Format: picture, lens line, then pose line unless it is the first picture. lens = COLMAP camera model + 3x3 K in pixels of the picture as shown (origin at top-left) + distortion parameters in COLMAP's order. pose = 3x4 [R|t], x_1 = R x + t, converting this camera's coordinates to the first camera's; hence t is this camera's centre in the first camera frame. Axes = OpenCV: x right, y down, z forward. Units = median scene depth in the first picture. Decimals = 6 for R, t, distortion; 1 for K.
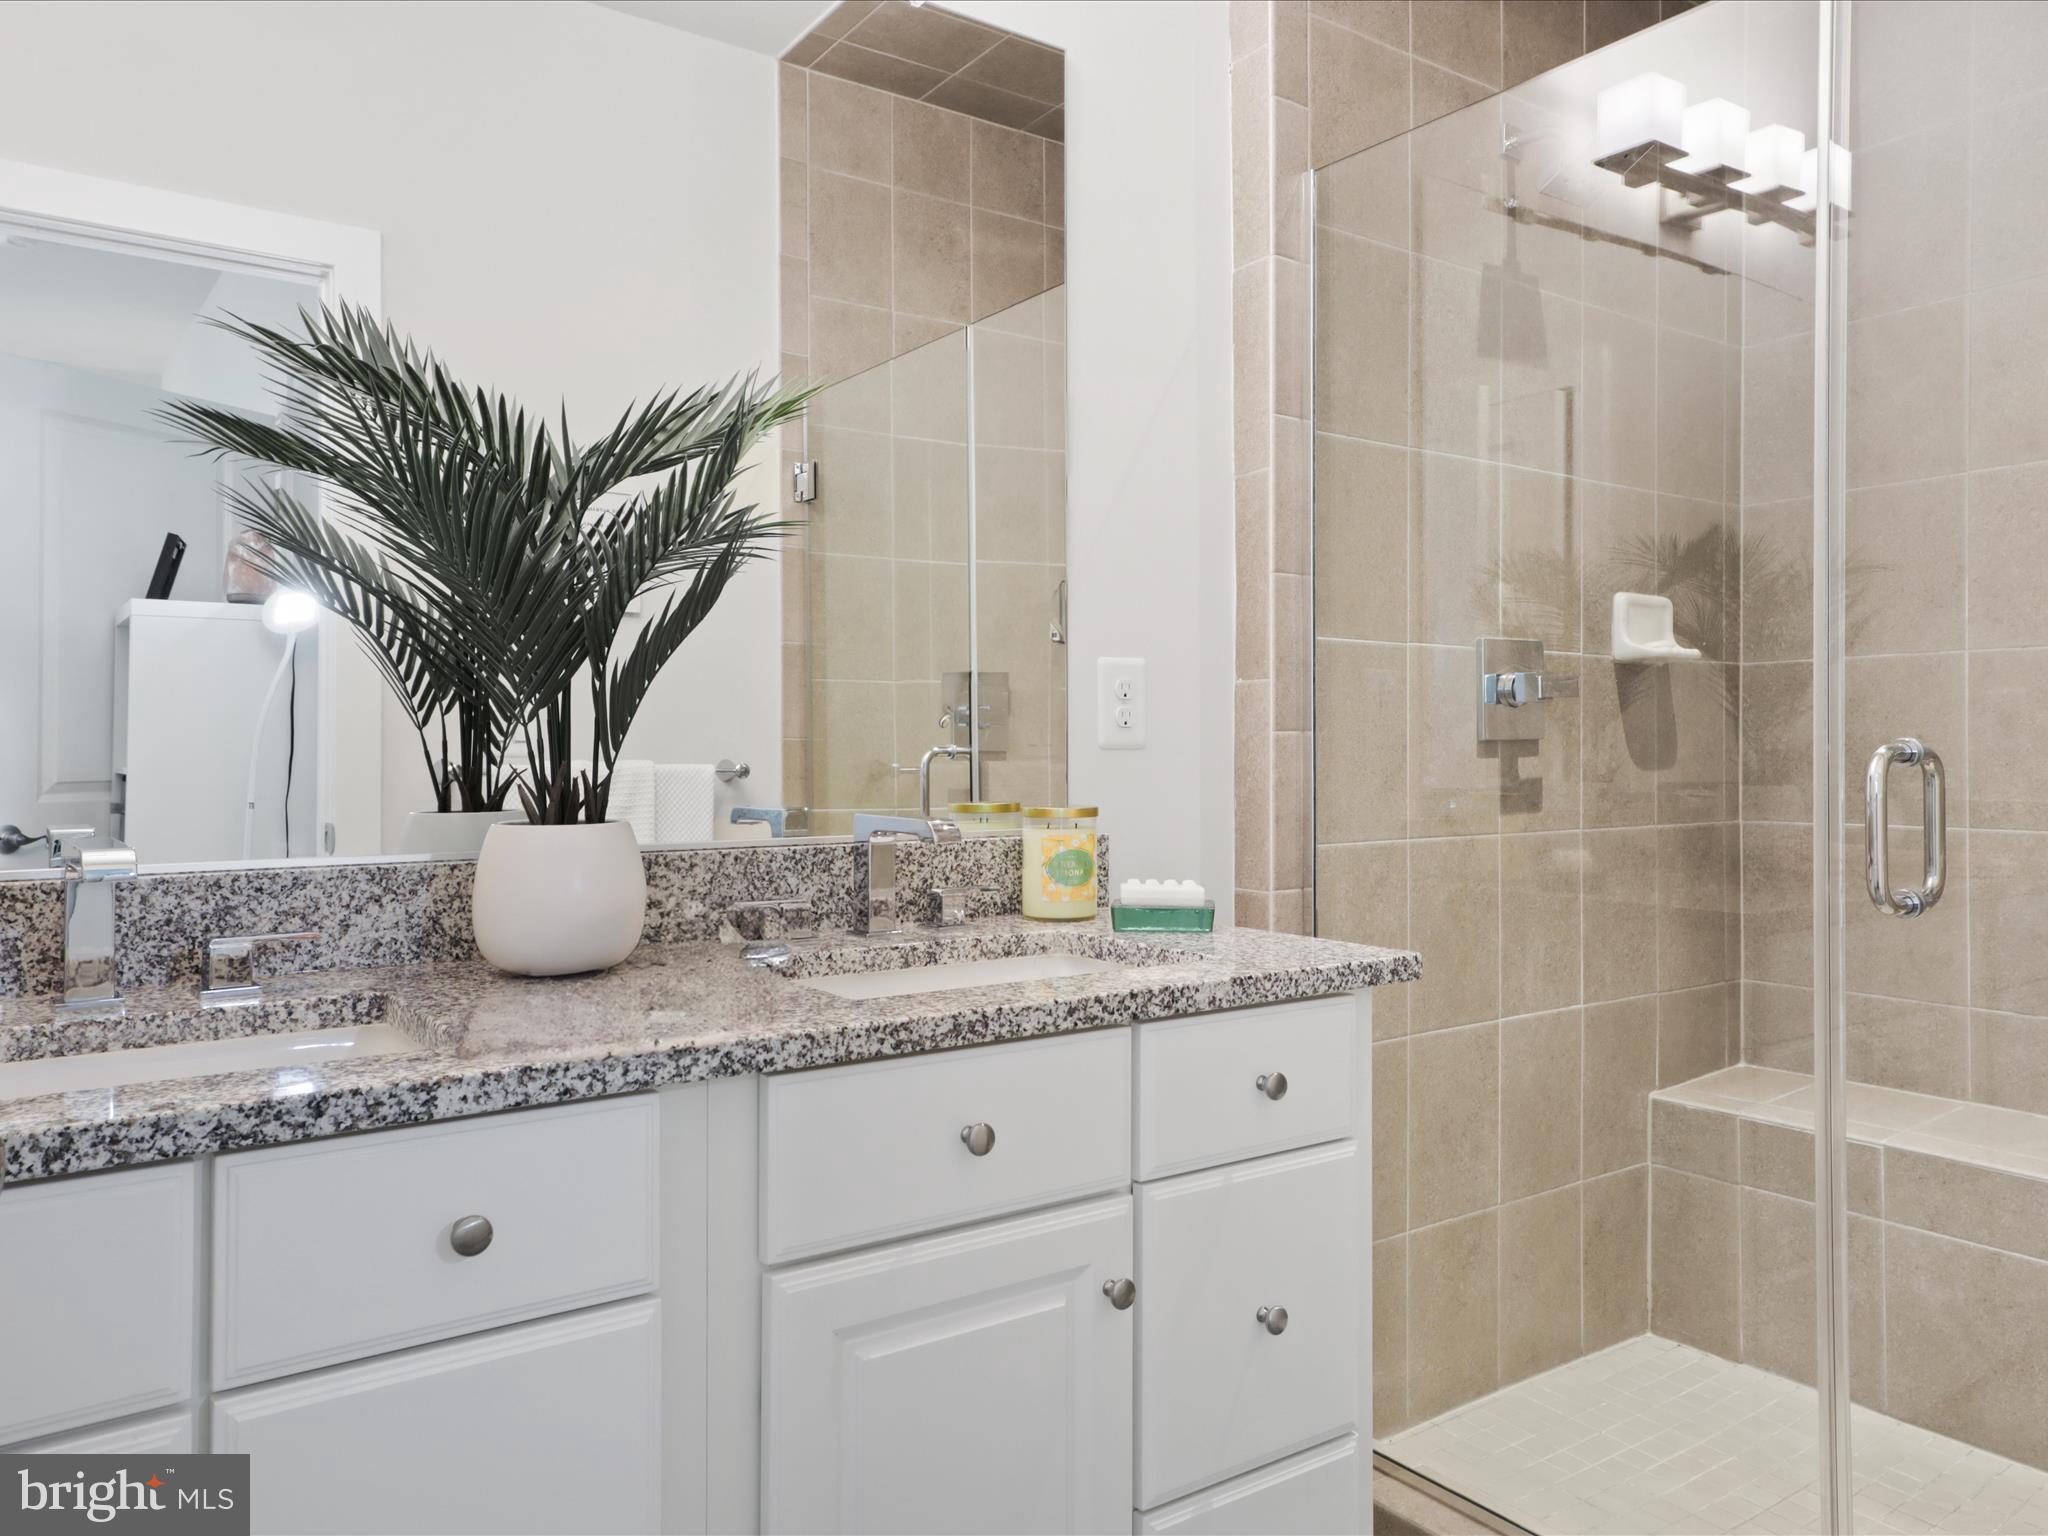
lens RADIAL K [[1496.6, 0, 1022.2], [0, 1496.6, 755.4], [0, 0, 1]] dist [0.006030, 0.042306]
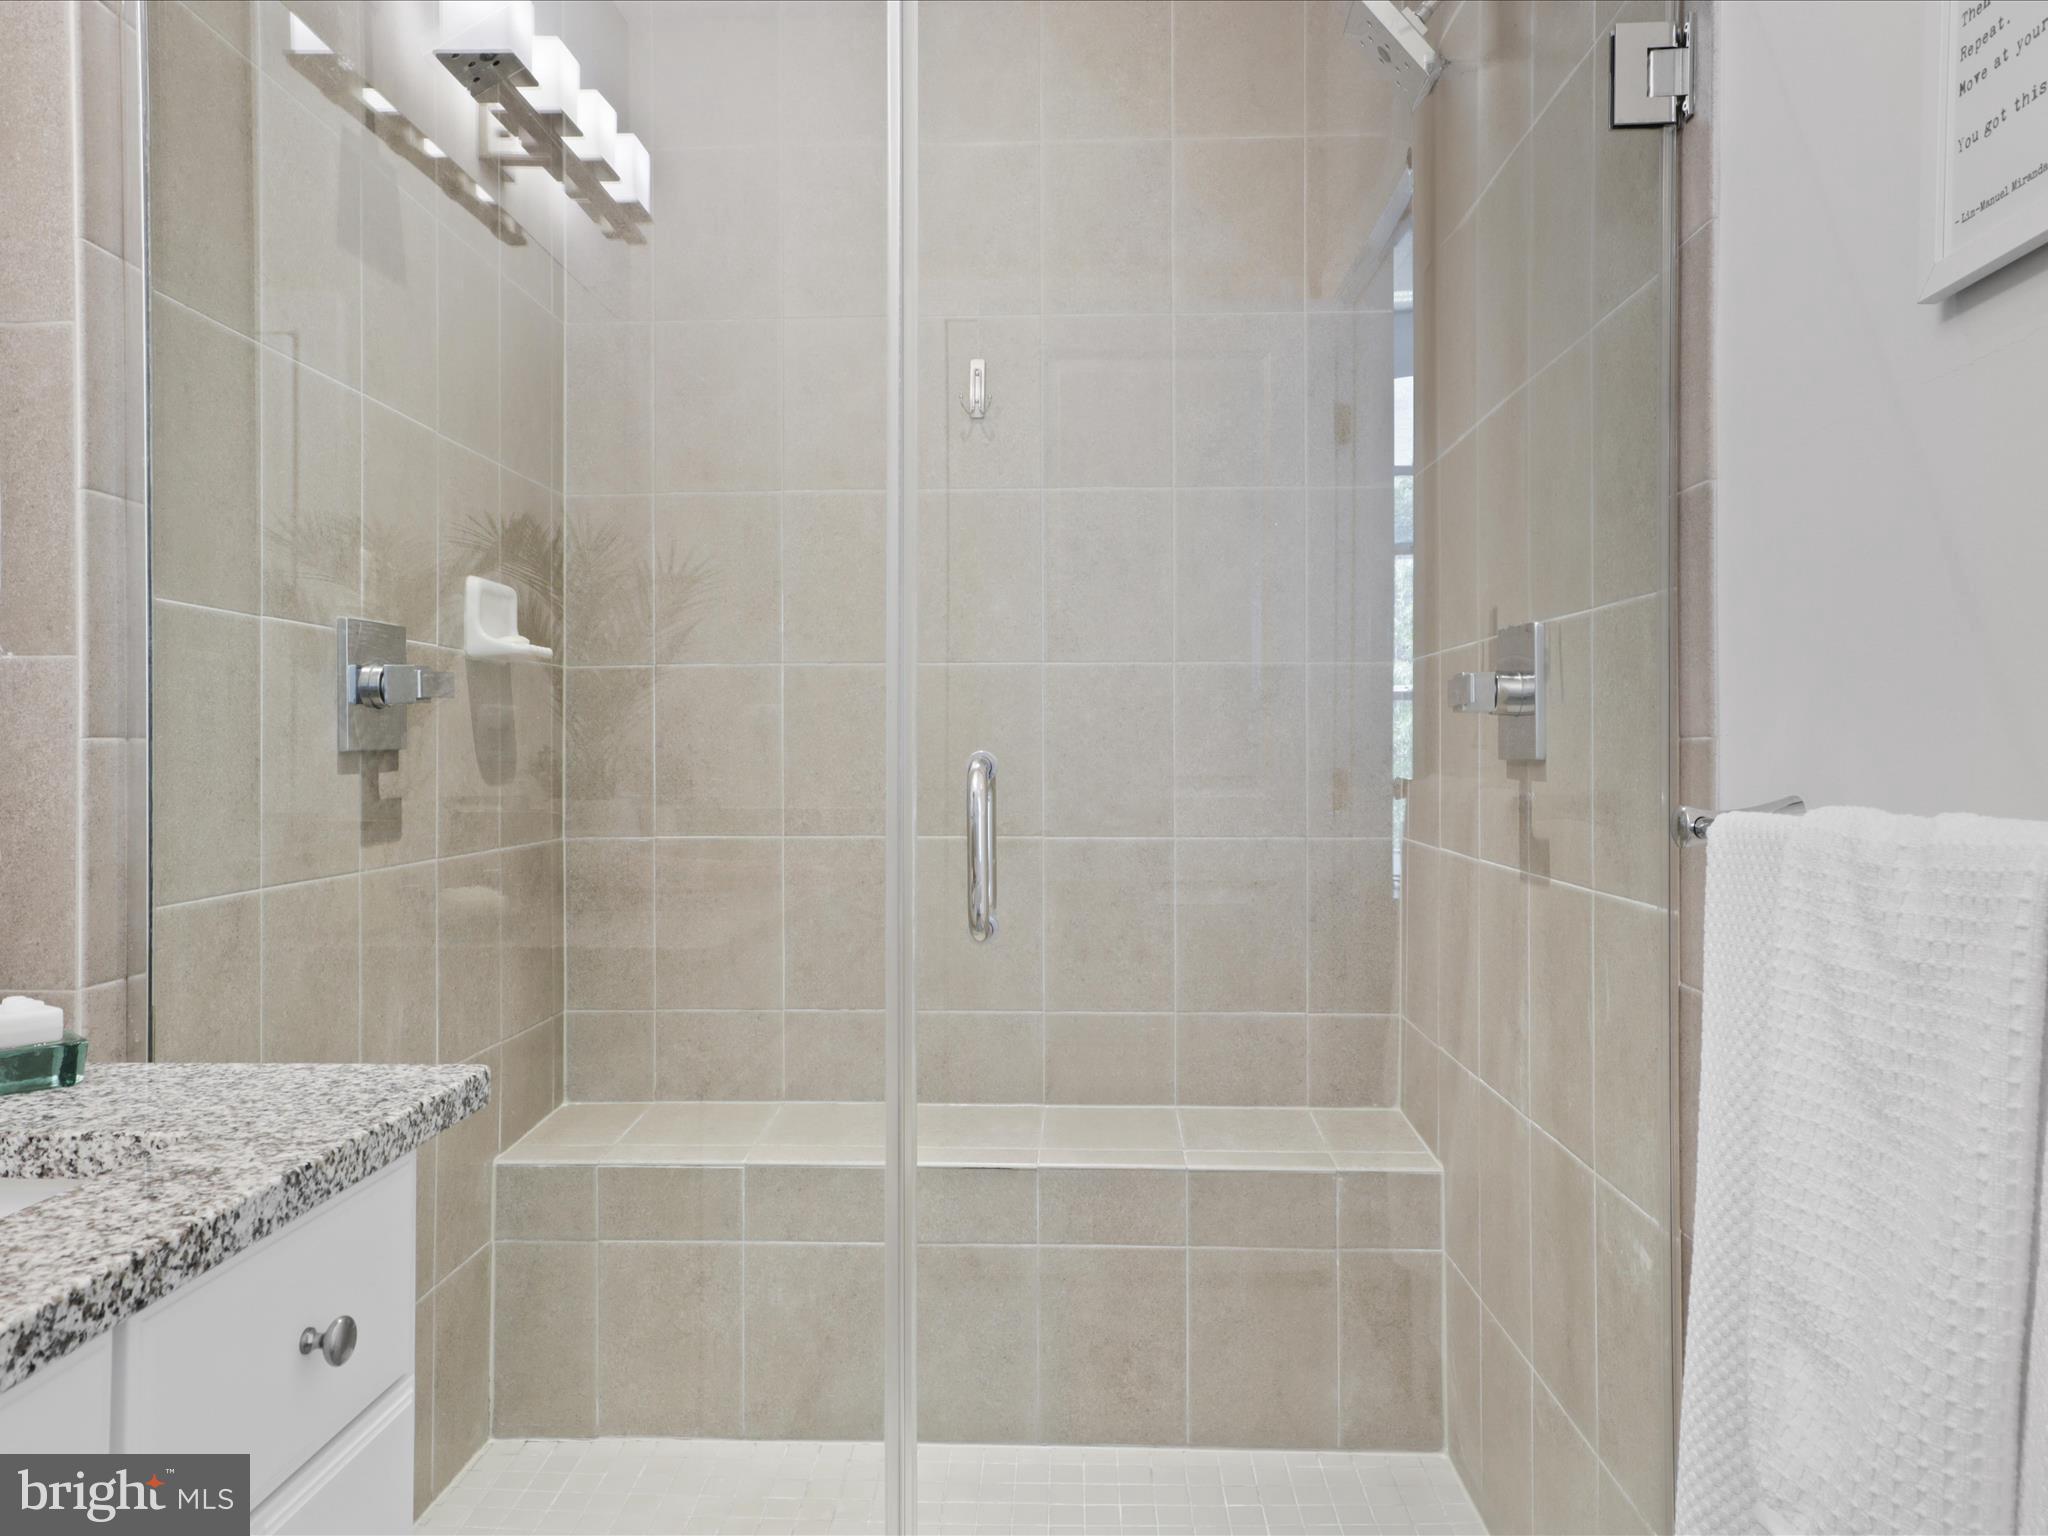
lens RADIAL K [[1496.6, 0, 1022.2], [0, 1496.6, 755.4], [0, 0, 1]] dist [0.006030, 0.042306]
pose [[0.619532, -0.002239, 0.784968, -0.077232], [0.005559, 0.999983, -0.001535, -0.004587], [-0.784951, 0.005315, 0.619535, 0.247032]]
